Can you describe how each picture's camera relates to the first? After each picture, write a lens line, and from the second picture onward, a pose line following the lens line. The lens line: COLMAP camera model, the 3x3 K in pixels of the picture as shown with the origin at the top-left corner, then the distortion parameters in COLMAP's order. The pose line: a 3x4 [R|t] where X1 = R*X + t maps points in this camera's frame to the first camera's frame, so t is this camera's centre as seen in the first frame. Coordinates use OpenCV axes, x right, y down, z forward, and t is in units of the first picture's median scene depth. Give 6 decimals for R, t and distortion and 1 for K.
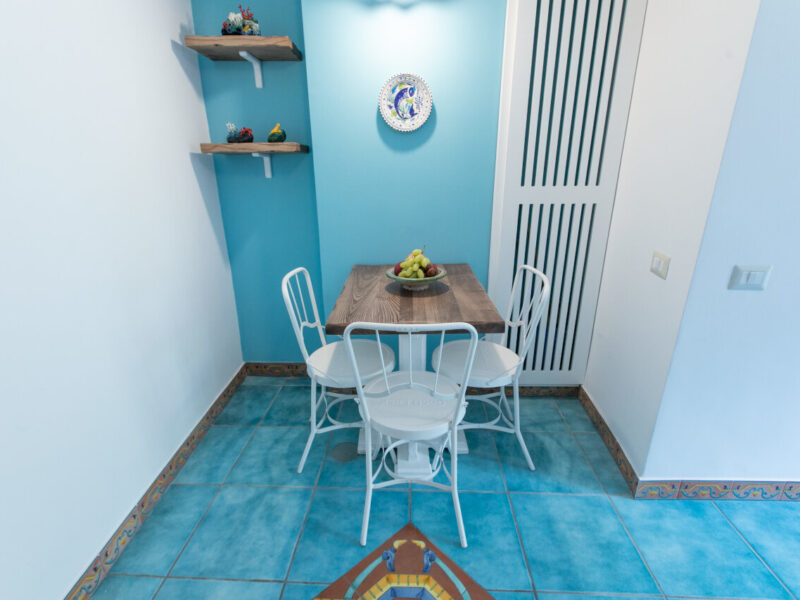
lens RADIAL K [[398.4, 0, 400.0], [0, 398.4, 300.0], [0, 0, 1]] dist [-0.000753, -0.000580]
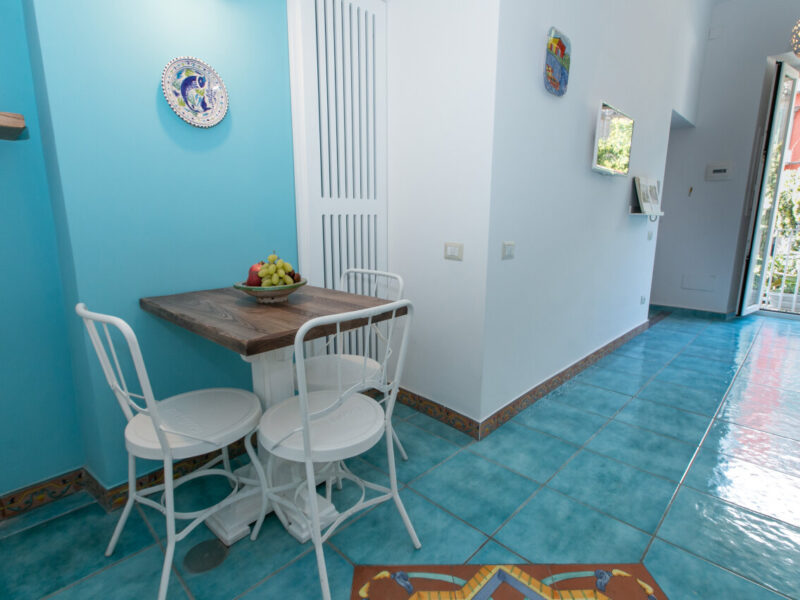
lens RADIAL K [[415.7, 0, 400.0], [0, 415.7, 300.0], [0, 0, 1]] dist [0.001200, 0.000076]
pose [[0.667476, -0.138547, 0.731629, -0.436080], [0.239946, 0.970148, -0.035192, 0.064693], [-0.704913, 0.199041, 0.680794, 0.209708]]
